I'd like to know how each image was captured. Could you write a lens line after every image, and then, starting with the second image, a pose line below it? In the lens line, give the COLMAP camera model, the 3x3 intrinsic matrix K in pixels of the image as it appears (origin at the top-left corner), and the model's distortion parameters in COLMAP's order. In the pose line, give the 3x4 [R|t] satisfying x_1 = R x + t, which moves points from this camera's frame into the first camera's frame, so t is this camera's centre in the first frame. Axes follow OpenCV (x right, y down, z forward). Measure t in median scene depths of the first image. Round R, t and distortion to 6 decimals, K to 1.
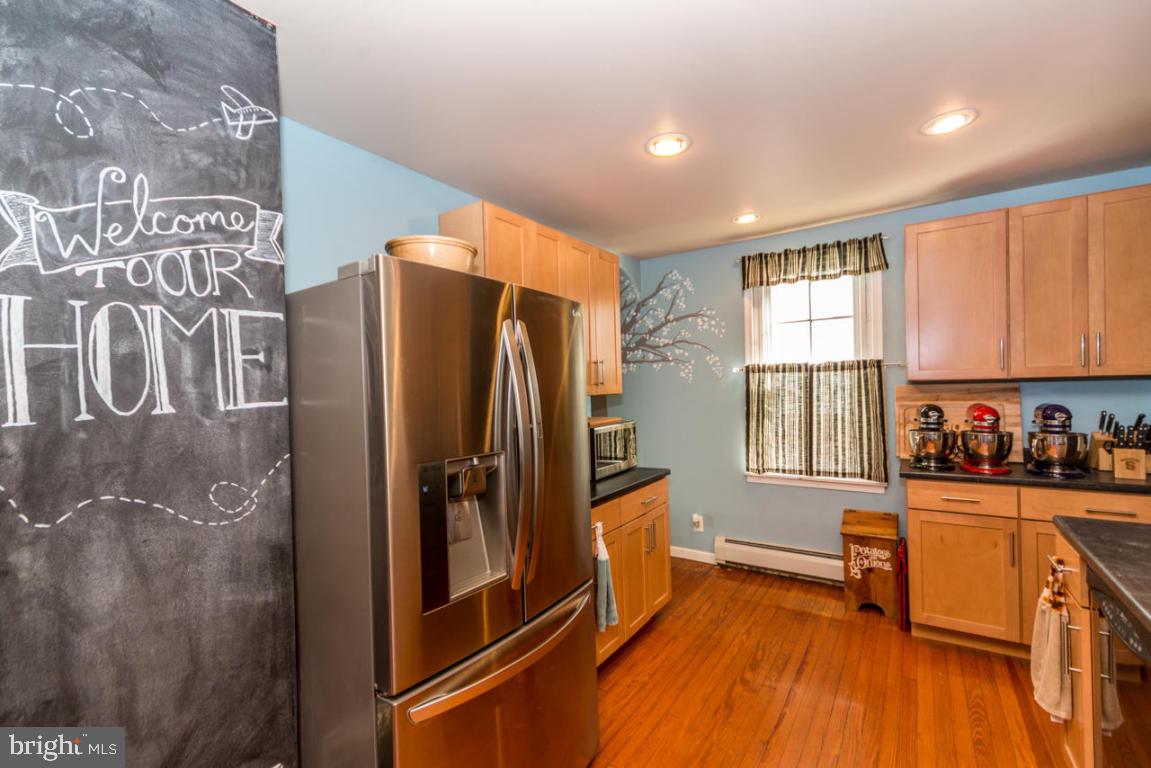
lens RADIAL K [[492.0, 0, 578.6], [0, 492.0, 388.4], [0, 0, 1]] dist [-0.000103, -0.000534]
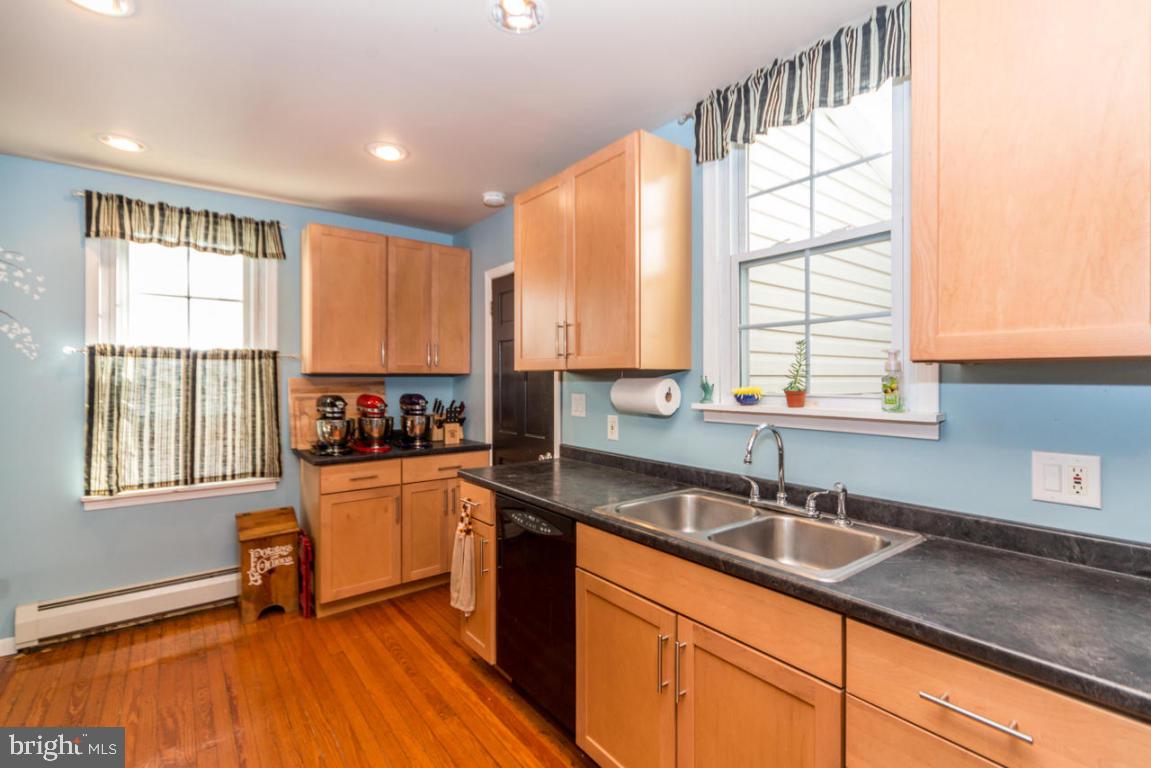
lens RADIAL K [[513.2, 0, 582.2], [0, 513.2, 379.0], [0, 0, 1]] dist [-0.001454, -0.000372]
pose [[0.301044, 0.023977, 0.953309, -0.160737], [-0.005625, 0.999711, -0.023368, 0.016739], [-0.953594, 0.001672, 0.301092, 0.116272]]
